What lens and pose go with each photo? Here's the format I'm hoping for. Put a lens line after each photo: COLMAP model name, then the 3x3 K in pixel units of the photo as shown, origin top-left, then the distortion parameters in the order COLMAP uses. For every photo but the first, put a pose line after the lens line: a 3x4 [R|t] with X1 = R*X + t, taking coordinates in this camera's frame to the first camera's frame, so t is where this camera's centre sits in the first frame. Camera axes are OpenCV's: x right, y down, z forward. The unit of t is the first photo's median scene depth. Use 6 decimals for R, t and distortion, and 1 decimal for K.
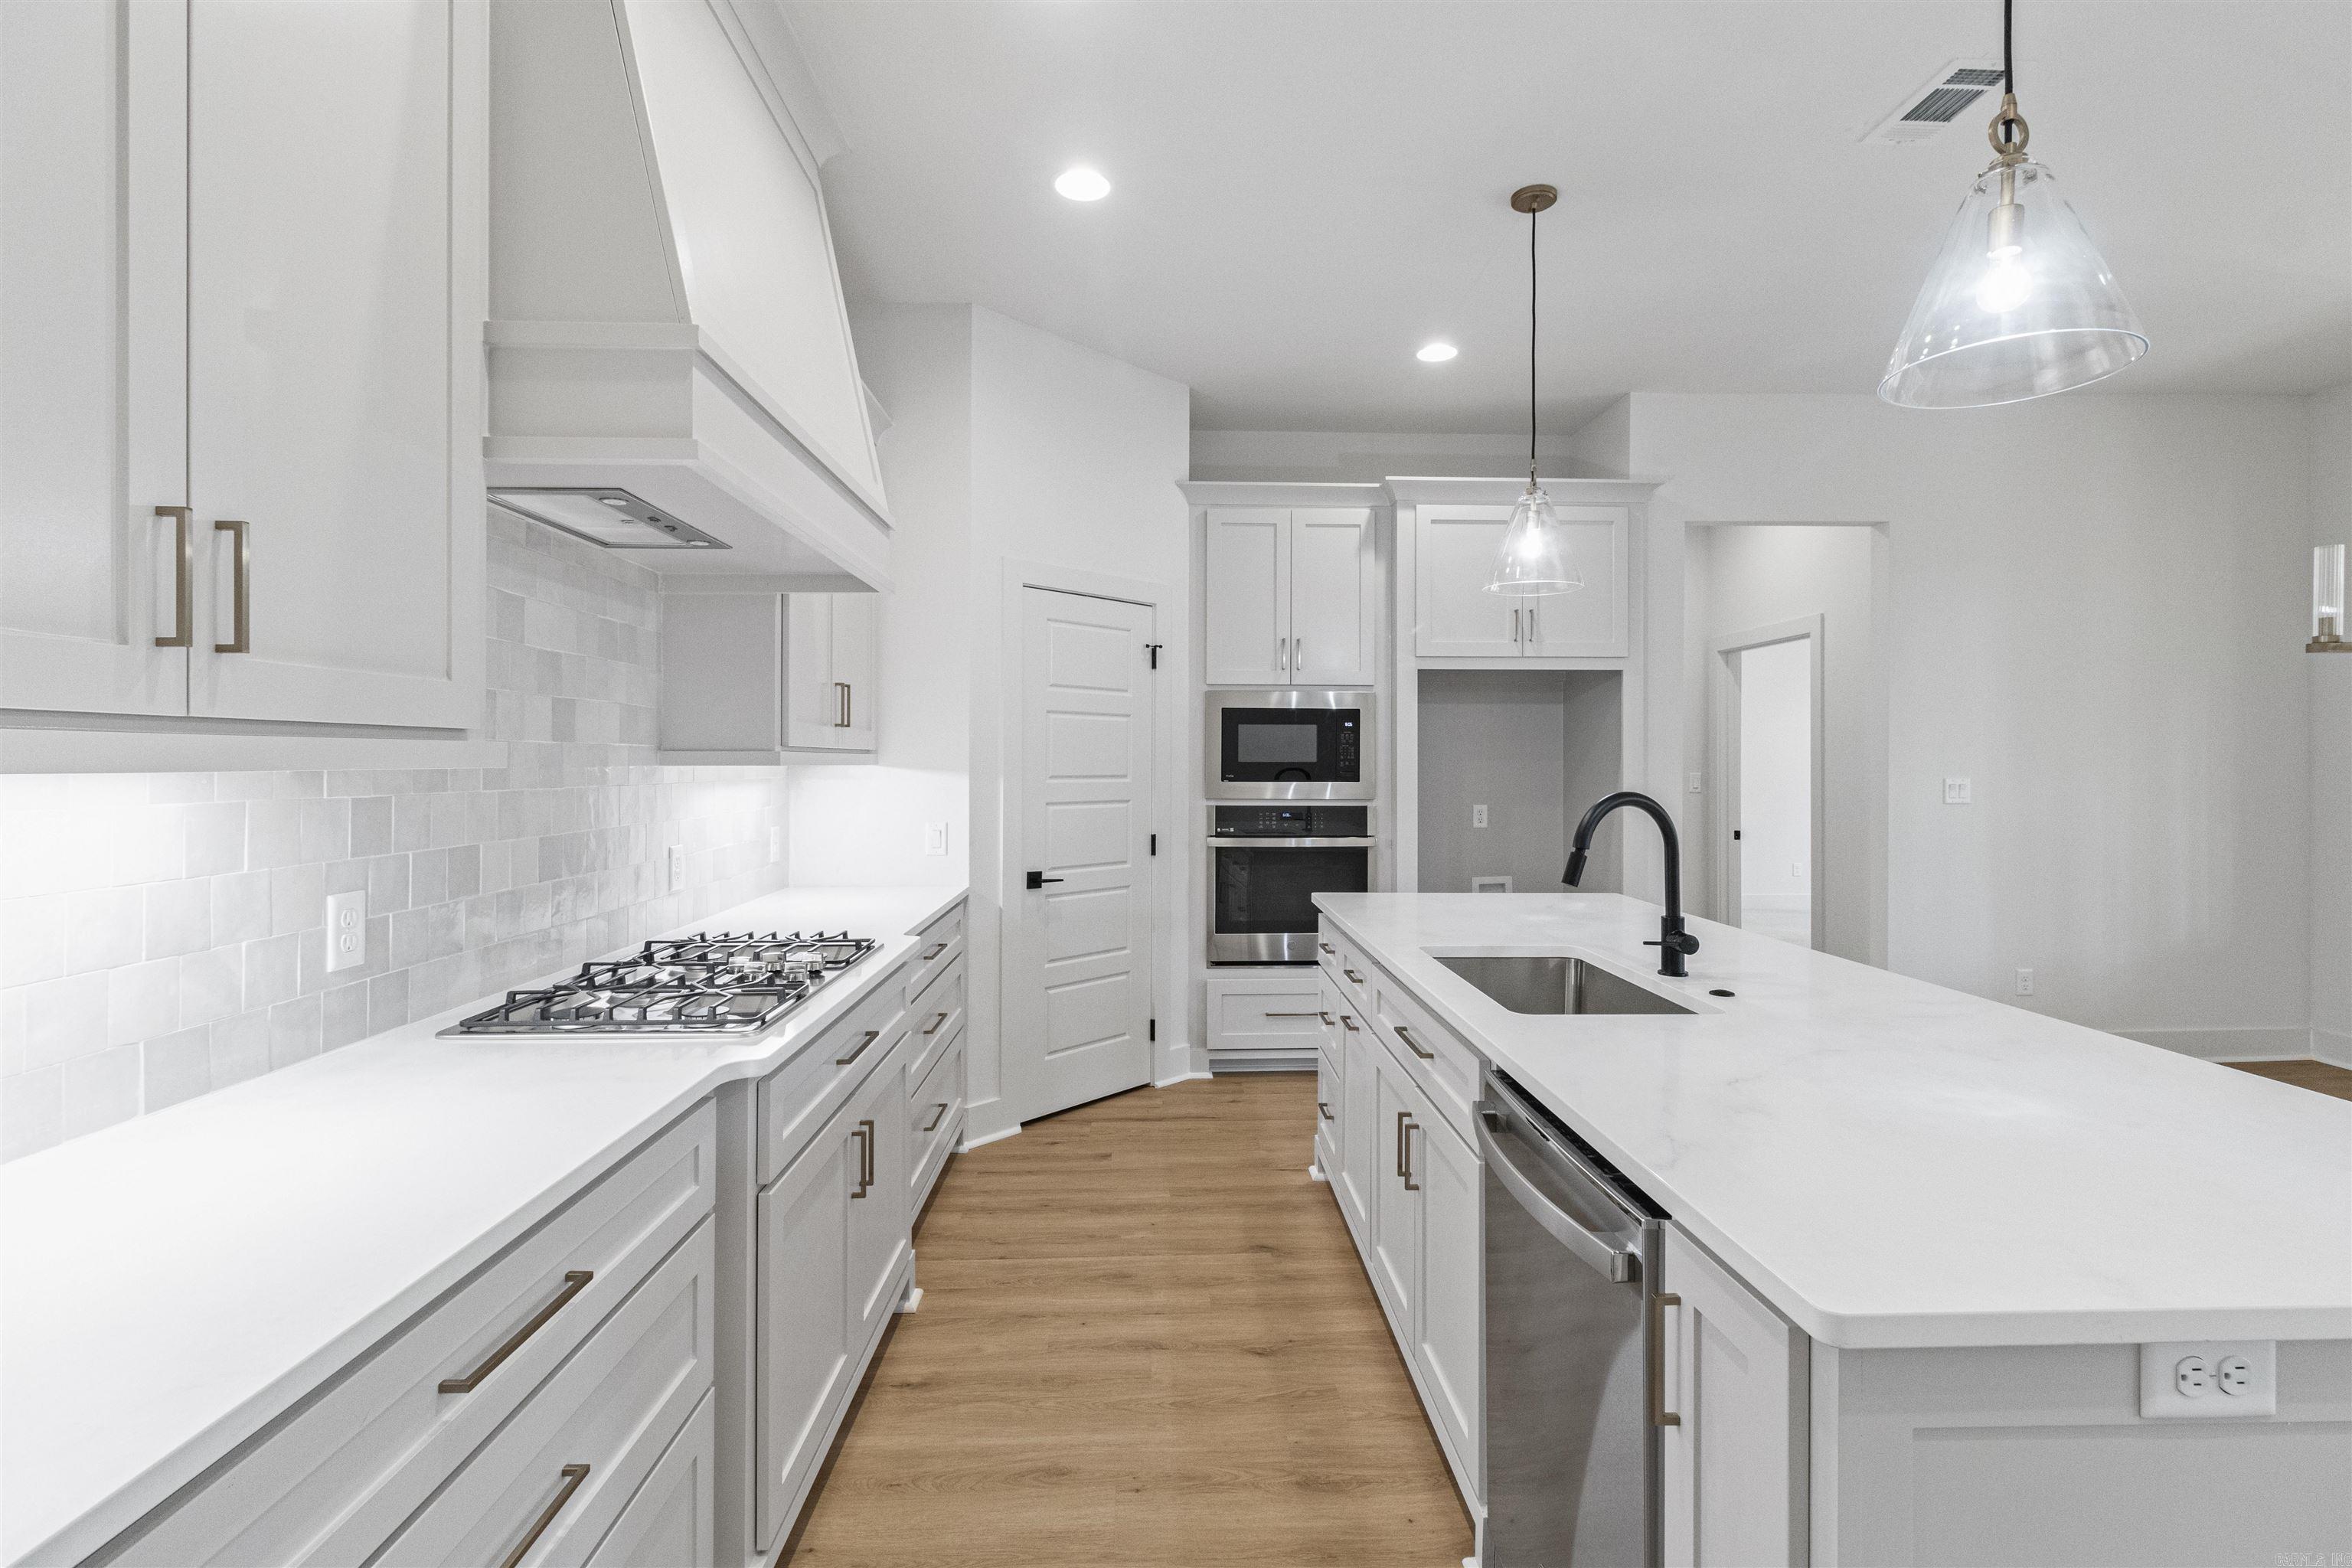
lens RADIAL K [[1083.7, 0, 1188.7], [0, 1083.7, 764.4], [0, 0, 1]] dist [0.002503, -0.000639]
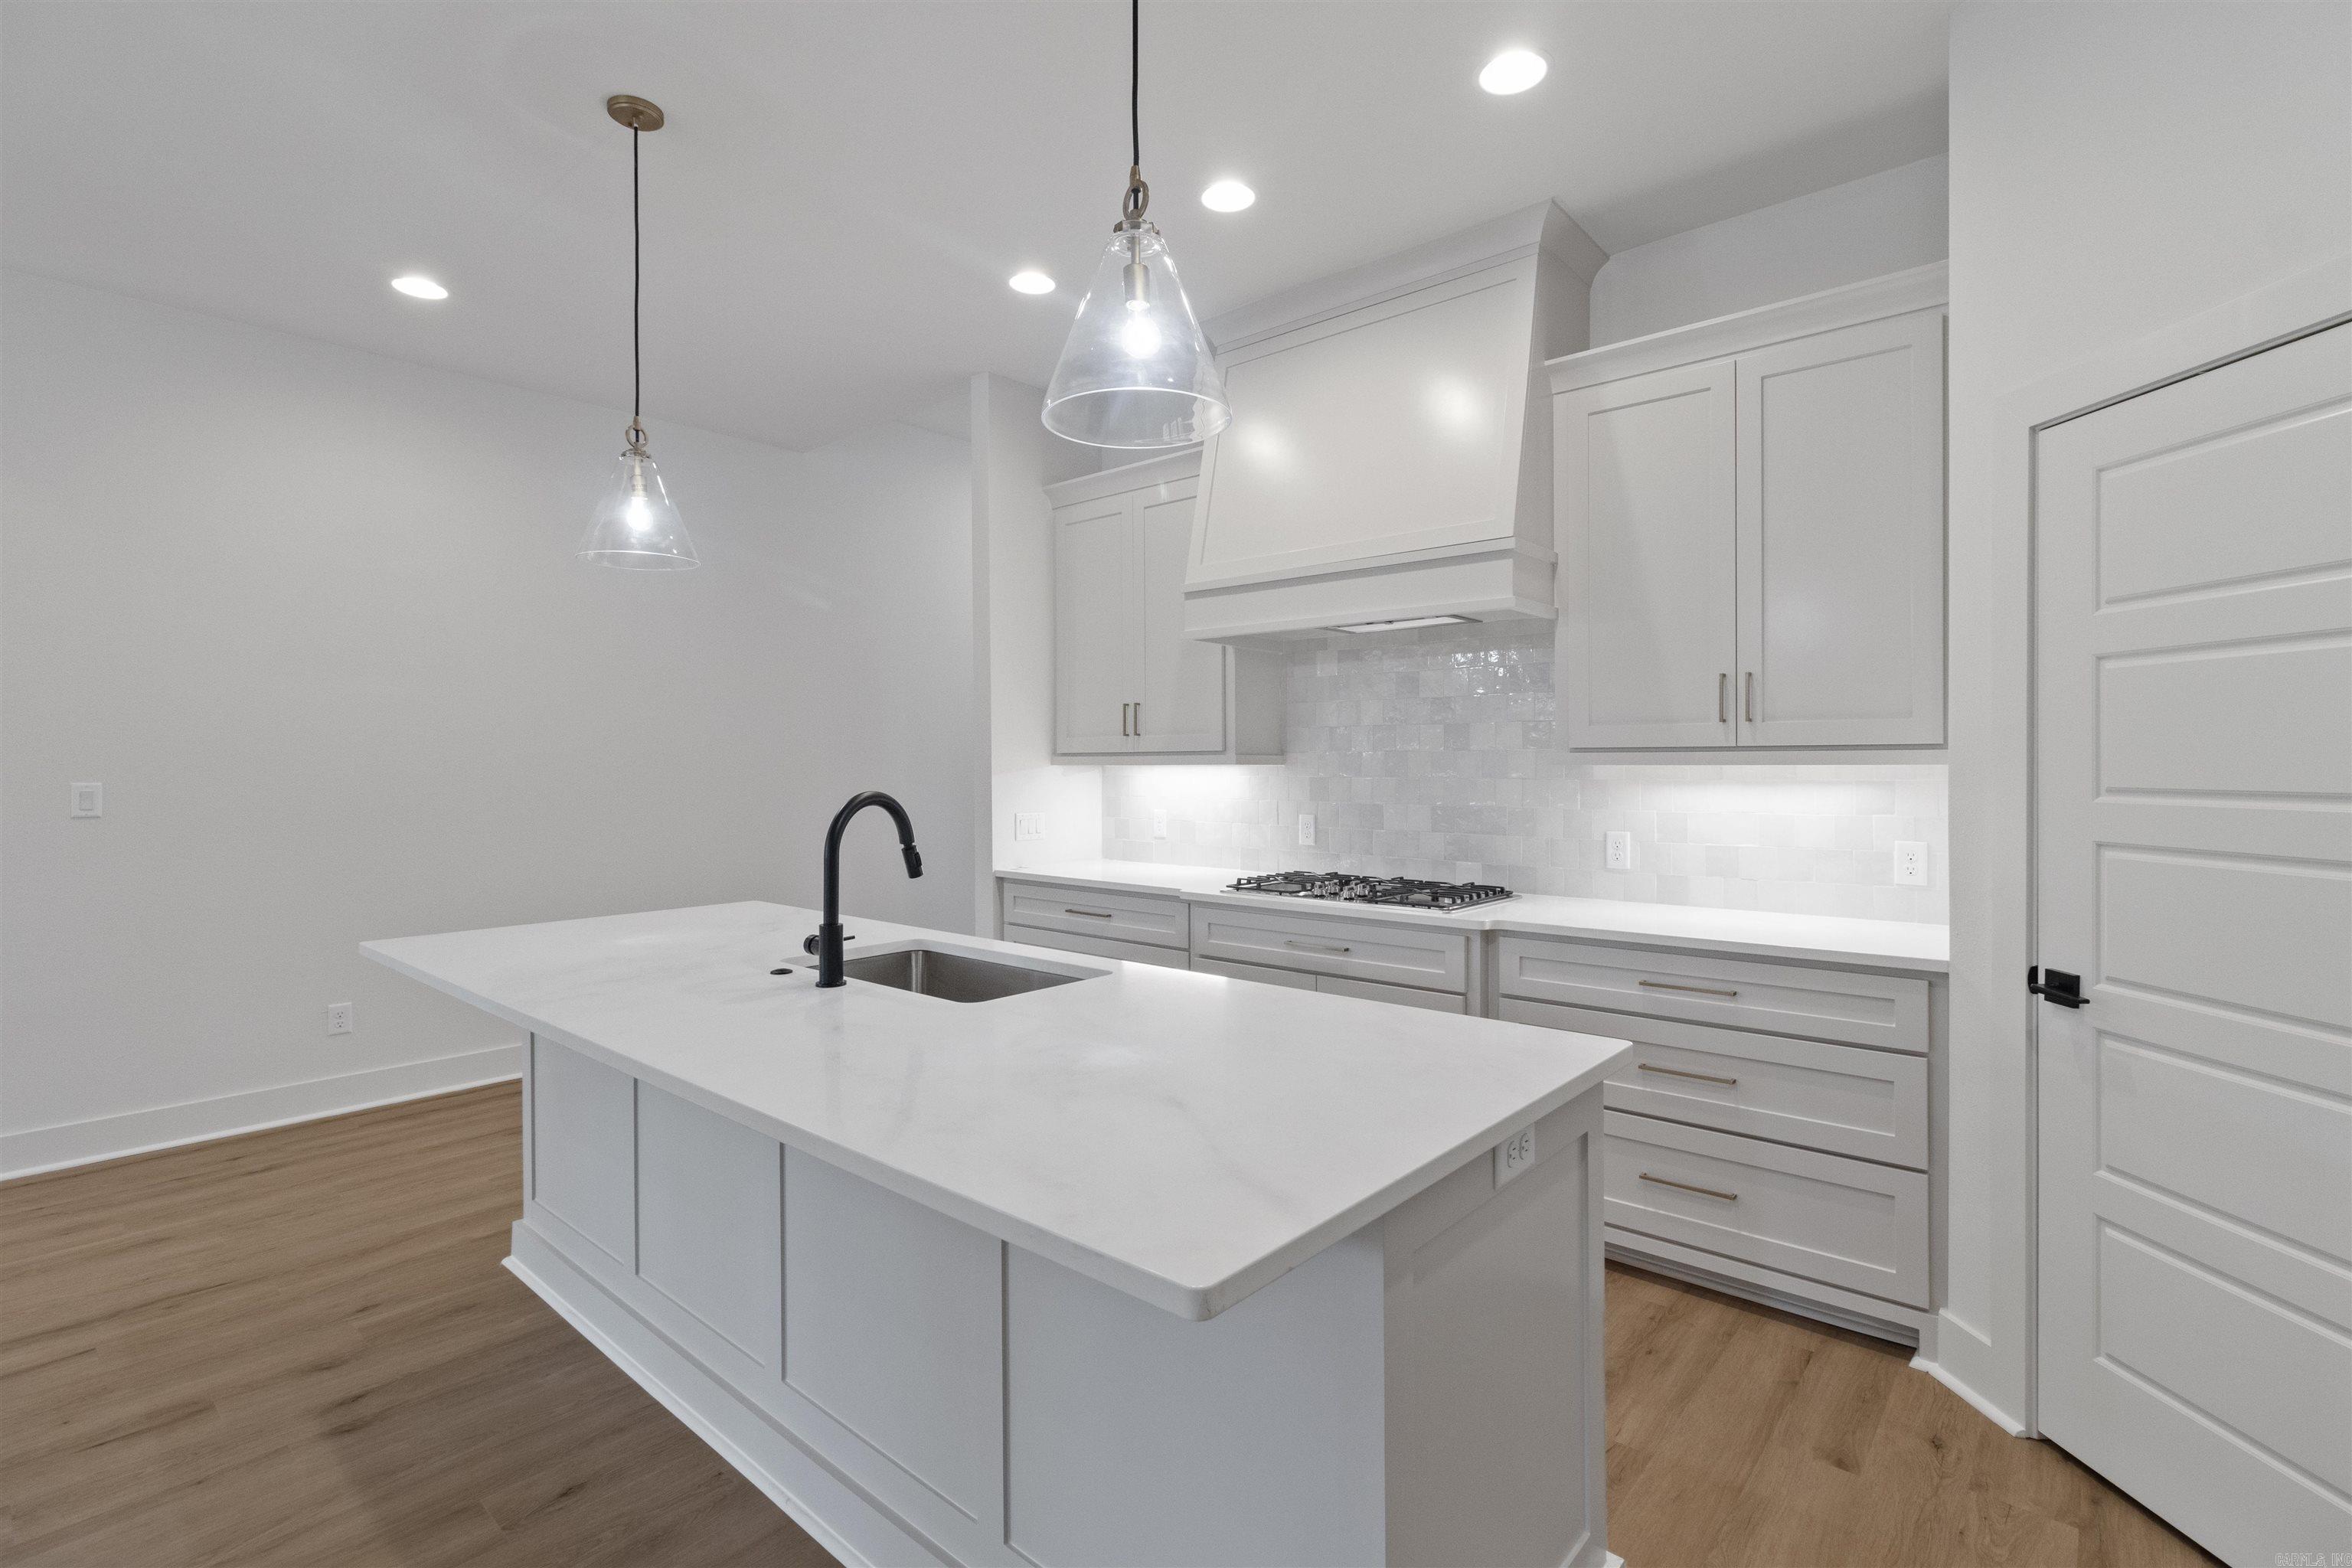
lens RADIAL K [[1089.6, 0, 1188.1], [0, 1089.6, 763.4], [0, 0, 1]] dist [0.001486, 0.000428]
pose [[-0.686420, 0.000723, -0.727205, 0.452645], [0.000595, 1.000000, 0.000432, -0.000438], [0.727205, -0.000136, -0.686421, 0.915460]]
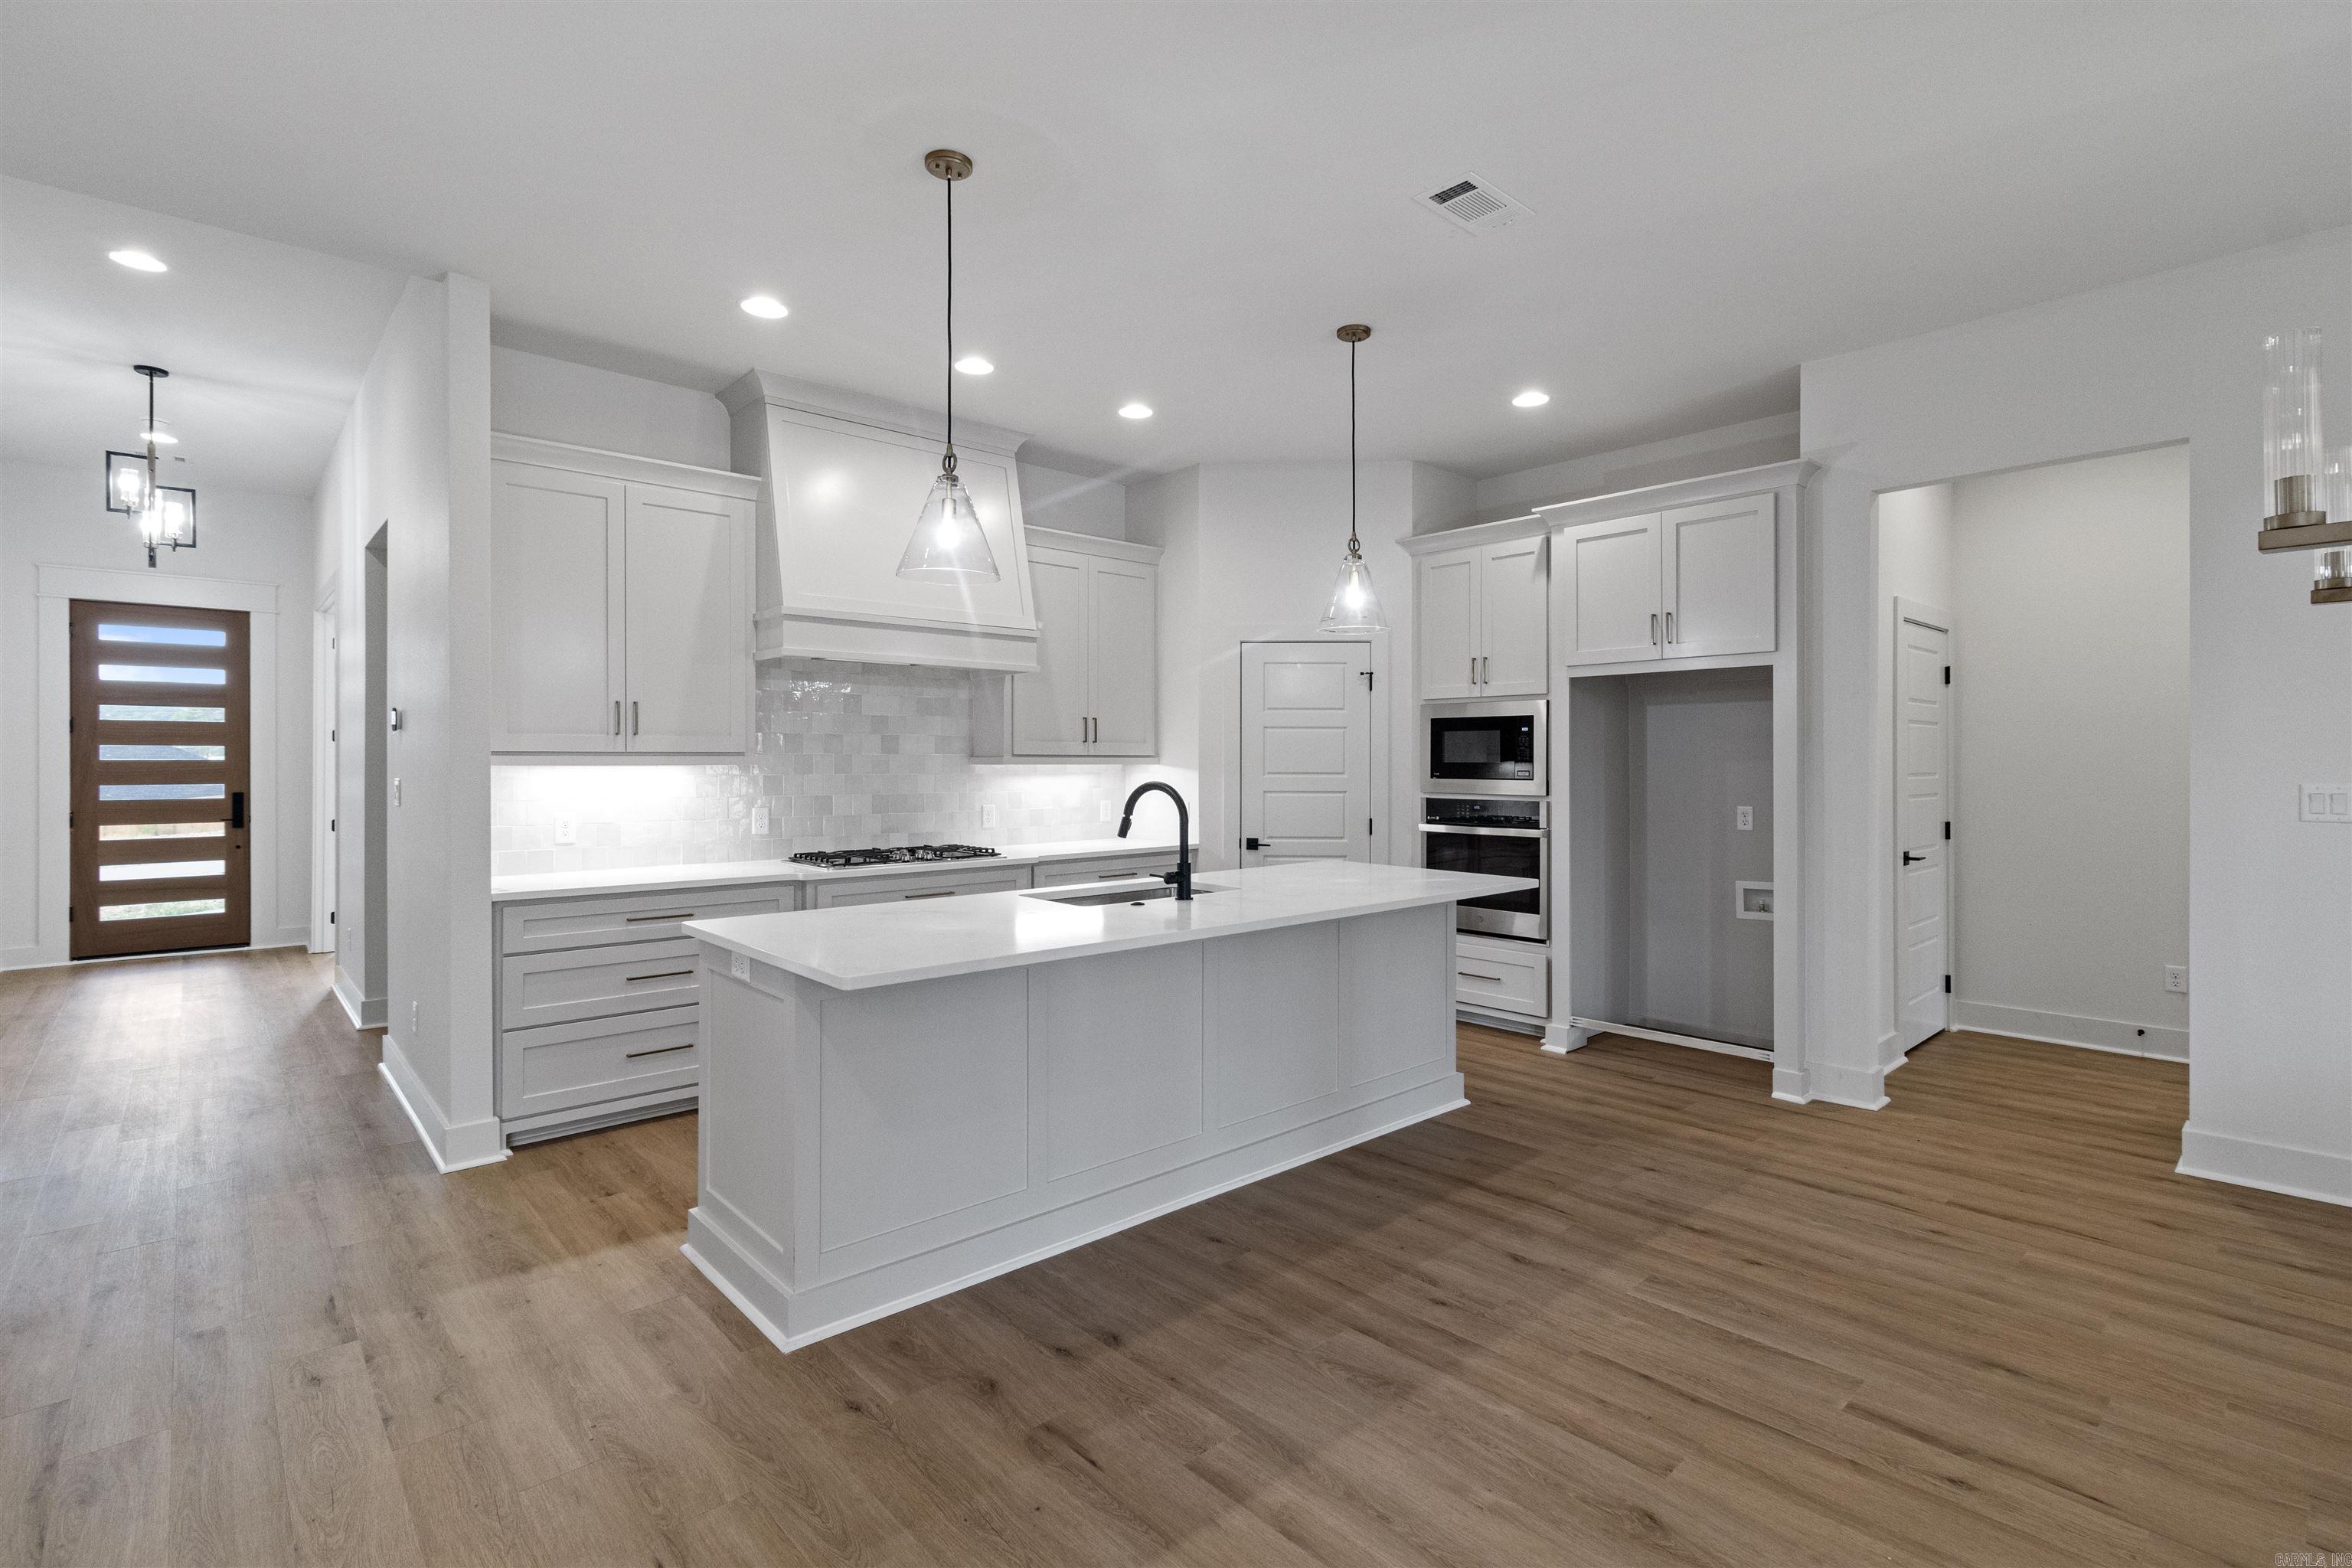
lens RADIAL K [[1090.4, 0, 1192.4], [0, 1090.4, 763.3], [0, 0, 1]] dist [0.000827, -0.000112]
pose [[0.641551, 0.000333, -0.767080, 0.805244], [-0.000826, 1.000000, -0.000257, -0.000486], [0.767080, 0.000799, 0.641551, 0.001615]]
